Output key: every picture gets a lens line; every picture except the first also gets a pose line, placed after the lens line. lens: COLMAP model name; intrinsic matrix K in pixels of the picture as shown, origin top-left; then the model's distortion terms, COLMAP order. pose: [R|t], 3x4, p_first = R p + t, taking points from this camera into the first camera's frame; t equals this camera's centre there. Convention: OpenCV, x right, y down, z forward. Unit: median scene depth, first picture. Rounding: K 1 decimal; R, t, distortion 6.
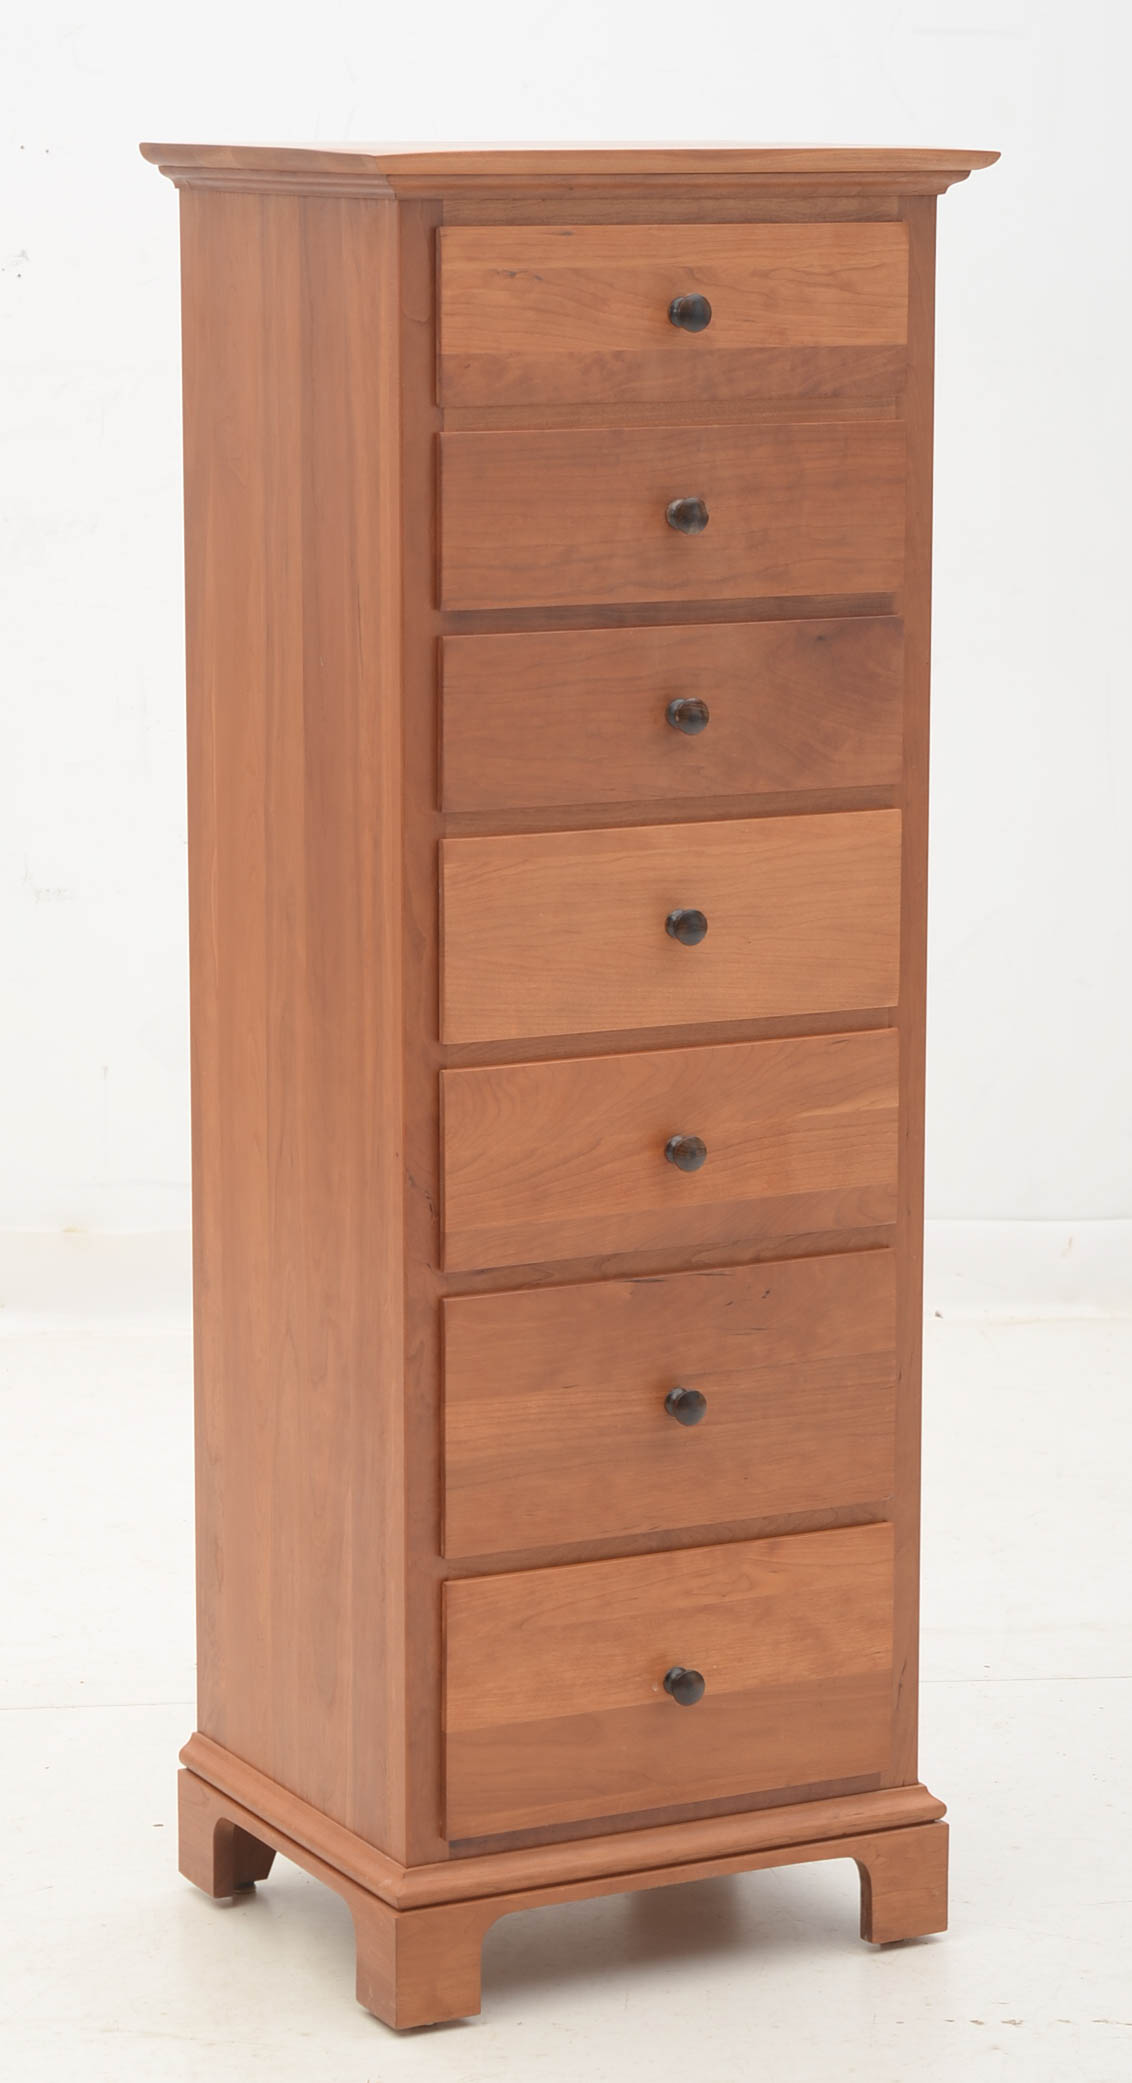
lens RADIAL K [[5524.5, 0, 566.0], [0, 5524.5, 1041.5], [0, 0, 1]] dist [0.011775, 0.092610]
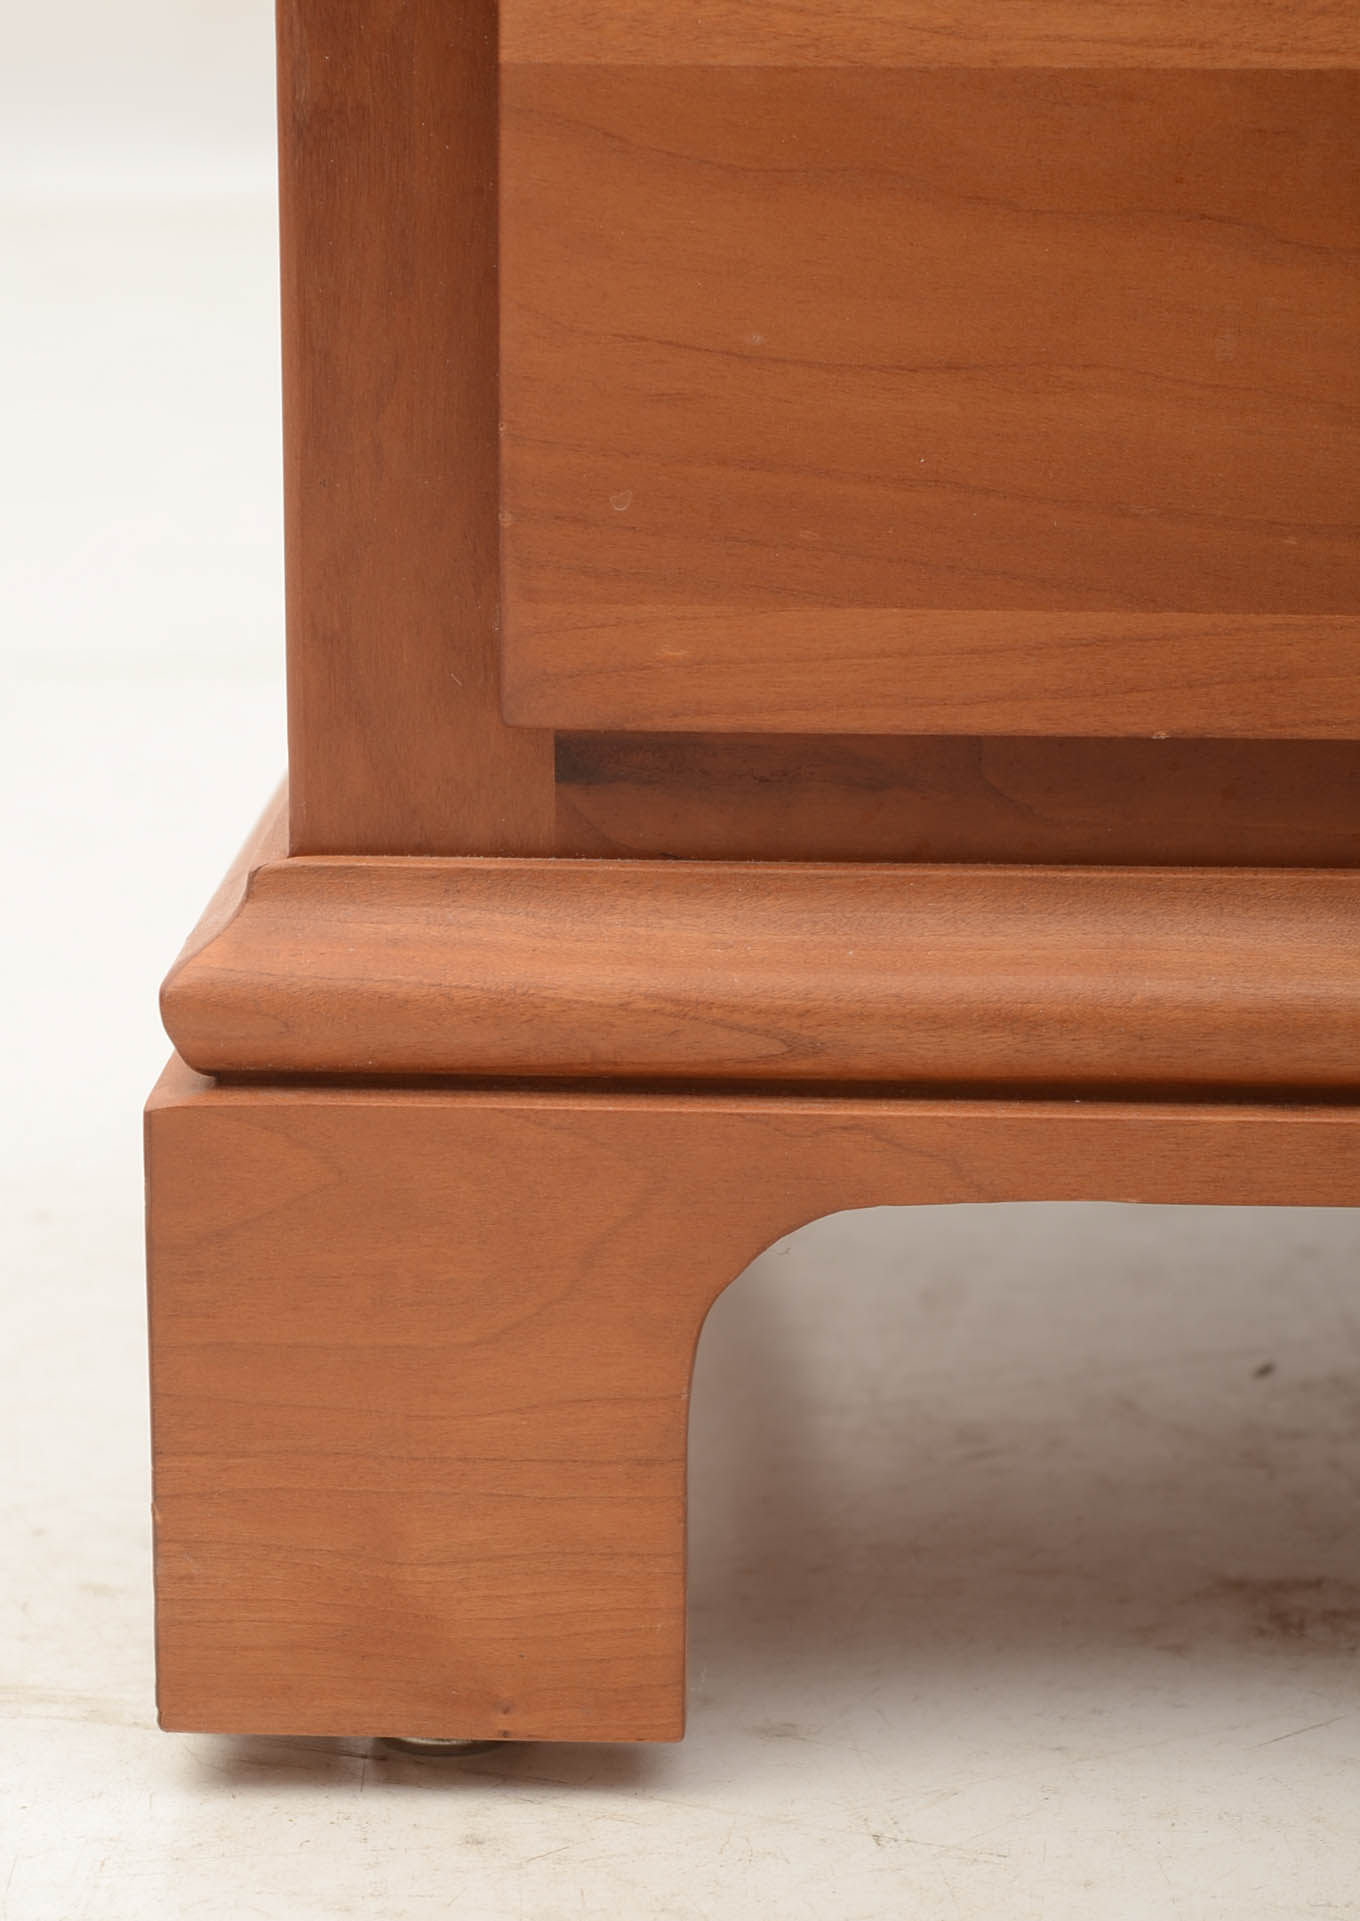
lens RADIAL K [[5564.7, 0, 680.0], [0, 5564.7, 960.5], [0, 0, 1]] dist [0.019075, 0.872760]
pose [[0.860167, 0.125698, -0.494280, 0.068753], [-0.087200, 0.991129, 0.100301, 0.131701], [0.502503, -0.043174, 0.863497, 0.837319]]
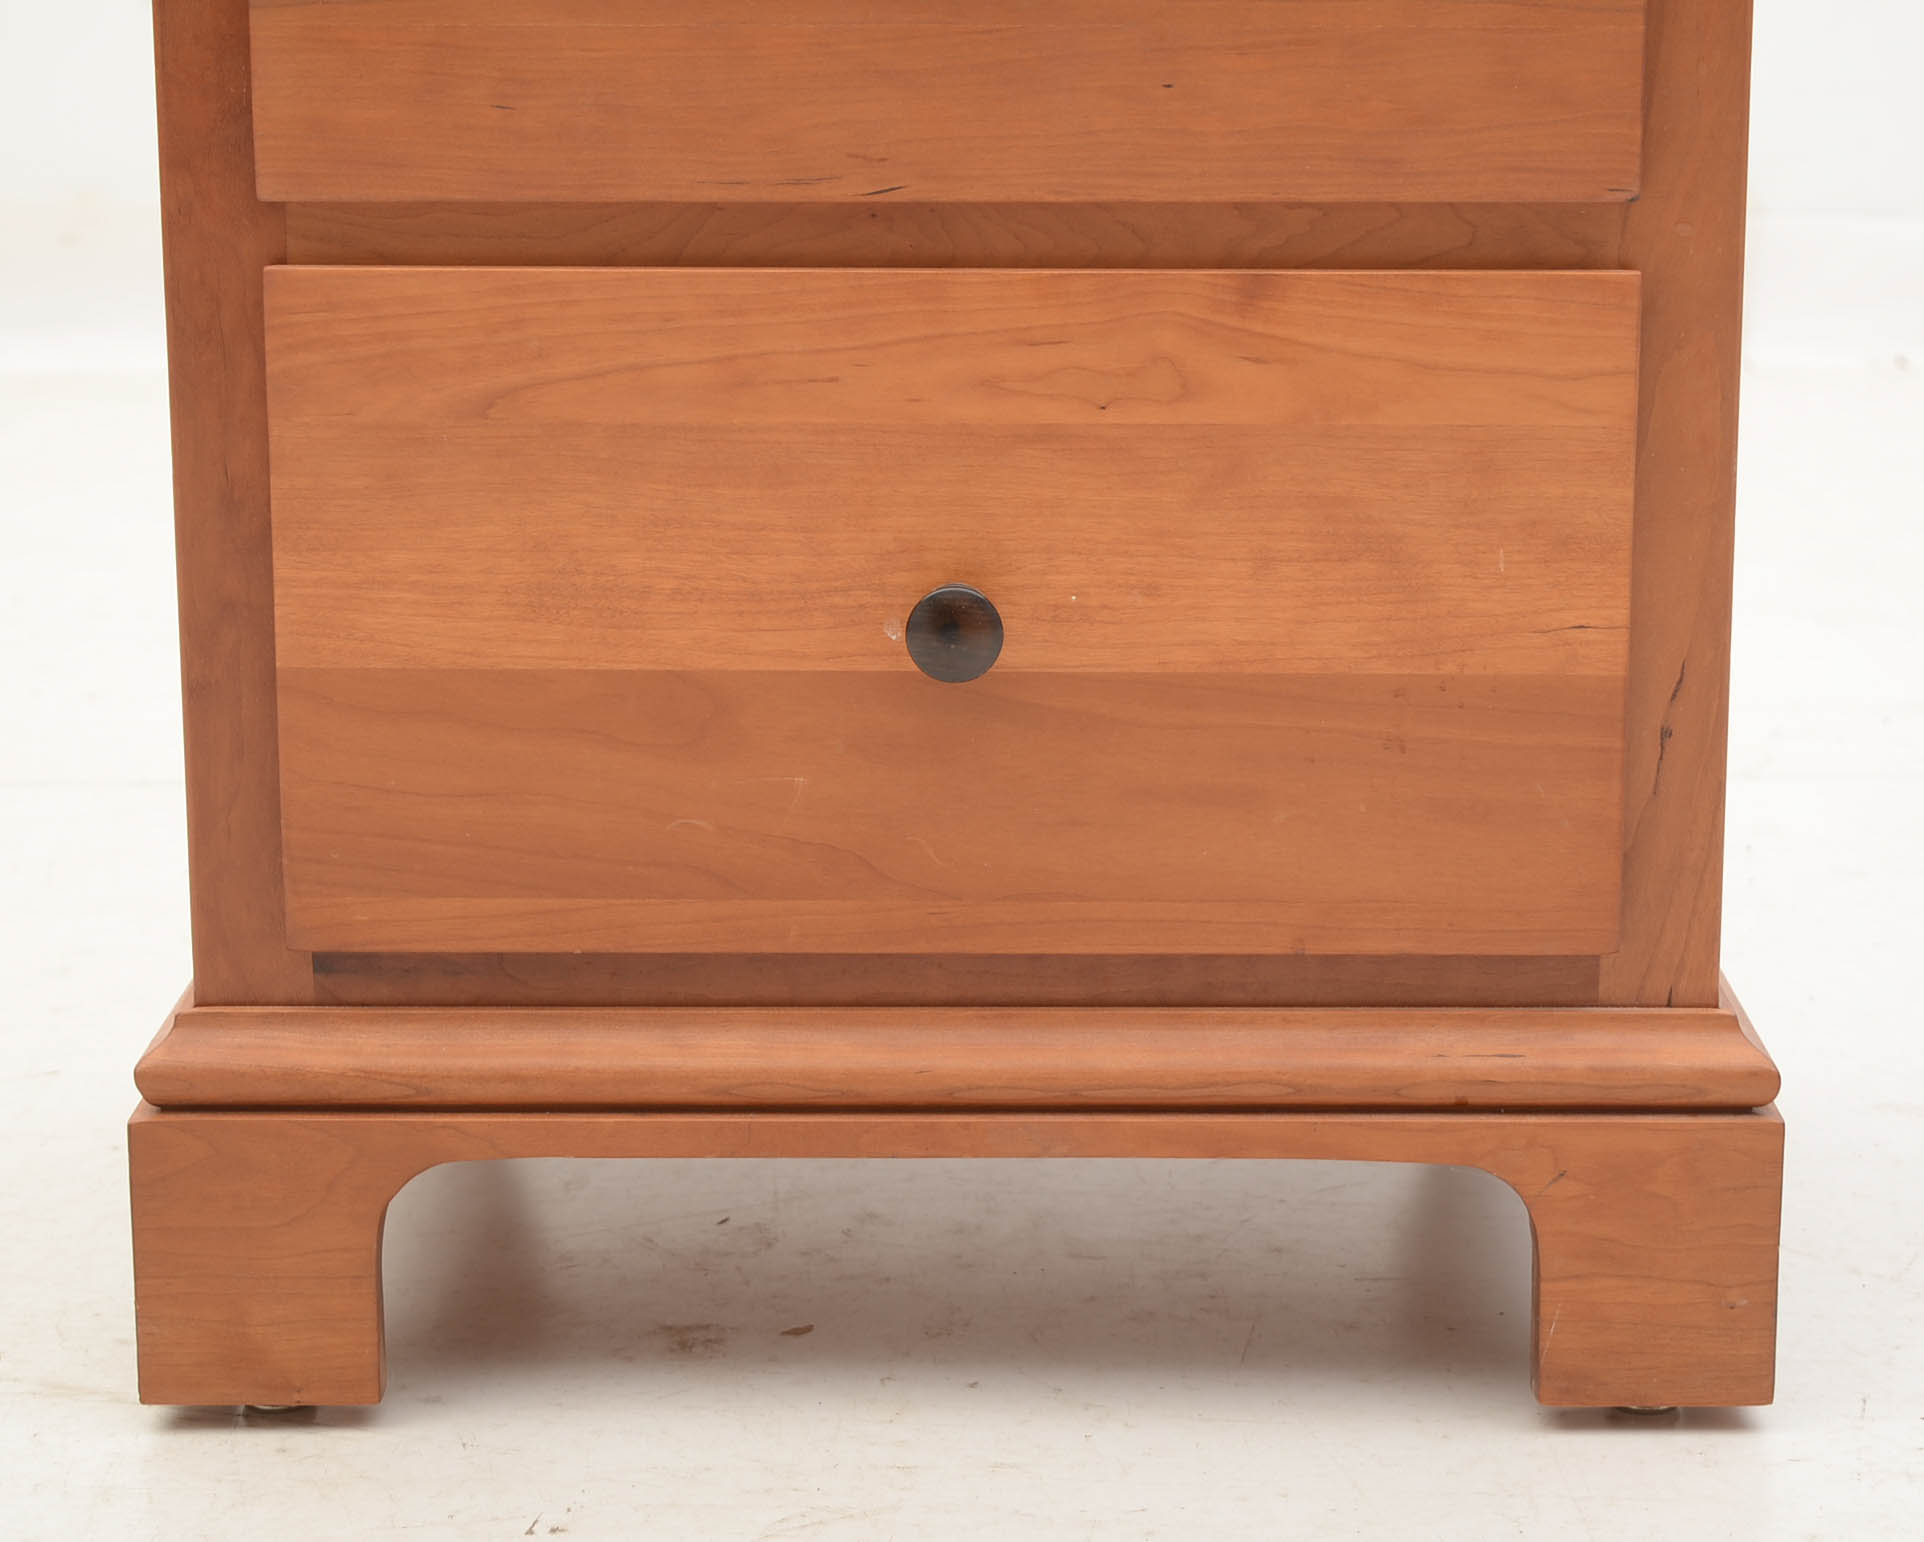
lens RADIAL K [[4468.5, 0, 962.0], [0, 4468.5, 771.0], [0, 0, 1]] dist [0.085527, -0.186258]
pose [[0.884754, 0.107200, -0.453561, 0.158850], [-0.079298, 0.993623, 0.080158, 0.101370], [0.459262, -0.034953, 0.887613, 0.729943]]
